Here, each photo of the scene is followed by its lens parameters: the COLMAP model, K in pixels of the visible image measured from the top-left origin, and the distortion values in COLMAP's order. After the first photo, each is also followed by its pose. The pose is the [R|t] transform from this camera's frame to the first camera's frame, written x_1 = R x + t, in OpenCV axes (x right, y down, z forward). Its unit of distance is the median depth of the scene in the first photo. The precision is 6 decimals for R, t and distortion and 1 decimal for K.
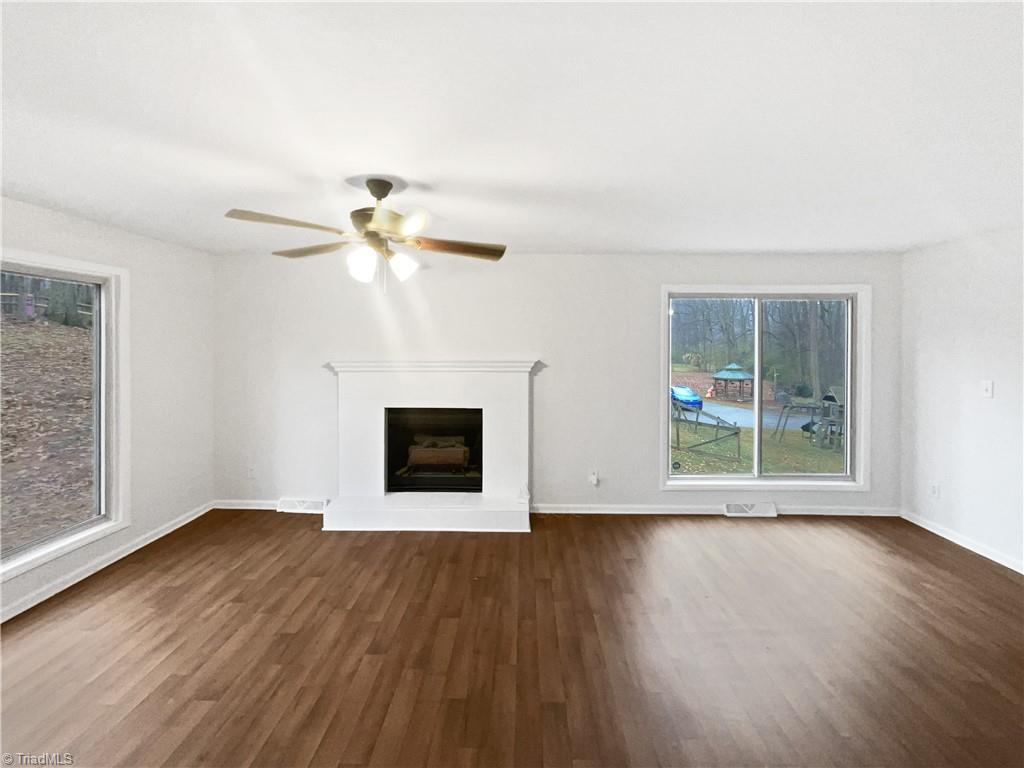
lens RADIAL K [[1400.3, 0, 512.0], [0, 1400.3, 384.0], [0, 0, 1]] dist [-0.015835, -0.080766]
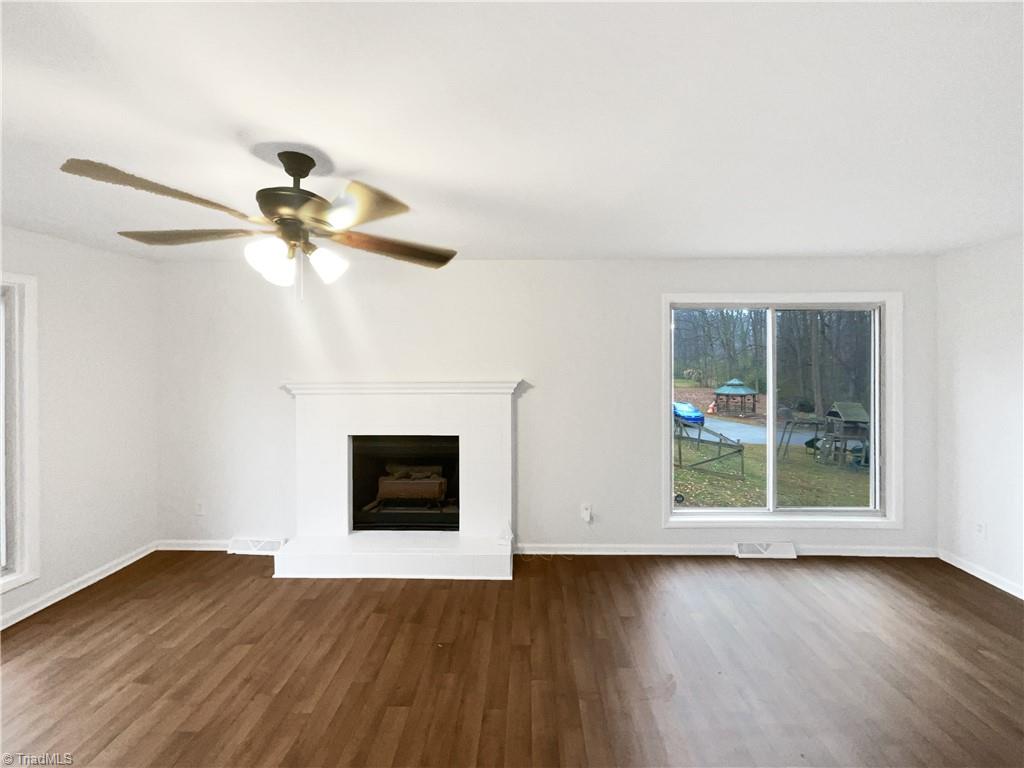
lens RADIAL K [[1400.3, 0, 512.0], [0, 1400.3, 384.0], [0, 0, 1]] dist [-0.015835, -0.080766]
pose [[0.999983, -0.005807, -0.001024, 0.017312], [0.005794, 0.999912, -0.011914, -0.005357], [0.001093, 0.011908, 0.999929, 0.158189]]
